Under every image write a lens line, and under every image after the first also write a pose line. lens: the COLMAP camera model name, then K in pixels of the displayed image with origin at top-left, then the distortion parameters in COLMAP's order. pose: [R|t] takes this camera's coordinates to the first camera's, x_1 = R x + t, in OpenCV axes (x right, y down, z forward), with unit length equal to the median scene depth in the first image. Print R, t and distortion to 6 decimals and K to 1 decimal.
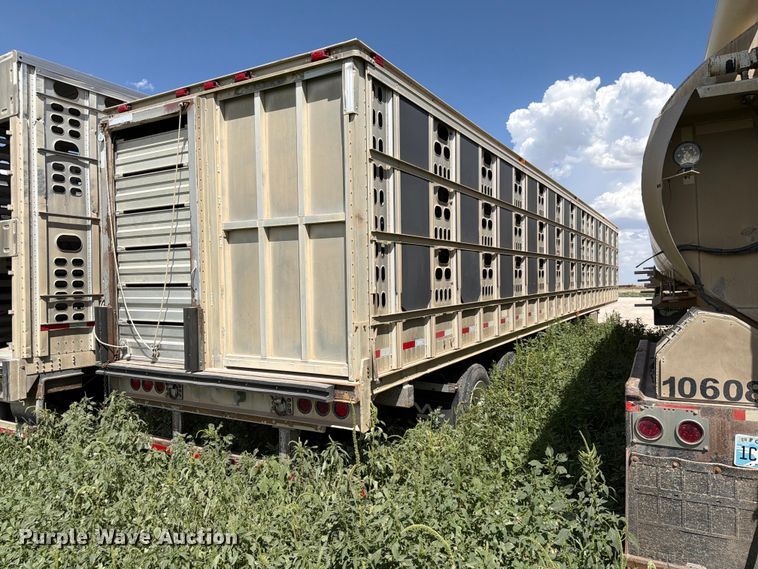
lens RADIAL K [[528.5, 0, 379.0], [0, 528.5, 284.5], [0, 0, 1]] dist [0.094826, -0.124966]
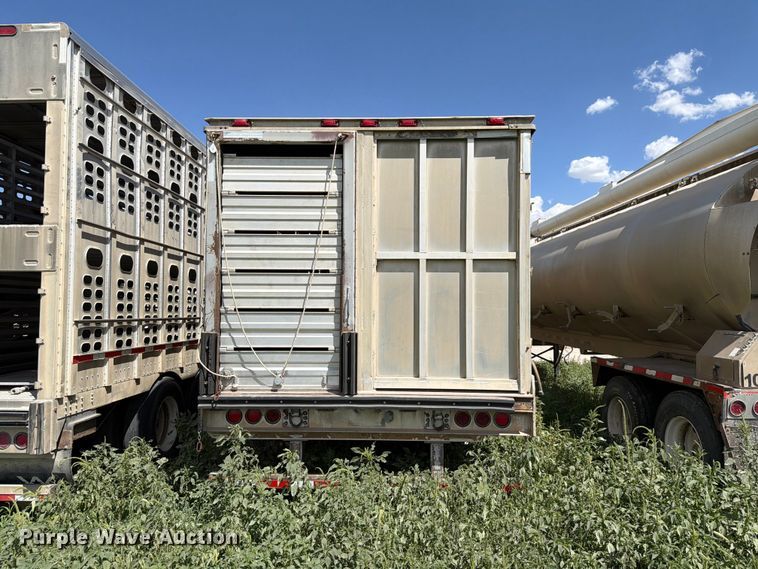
lens RADIAL K [[528.5, 0, 379.0], [0, 528.5, 284.5], [0, 0, 1]] dist [0.094826, -0.124966]
pose [[0.881379, 0.036896, 0.470967, -0.752786], [-0.012872, 0.998451, -0.054131, 0.005339], [-0.472235, 0.041647, 0.880488, 0.070487]]
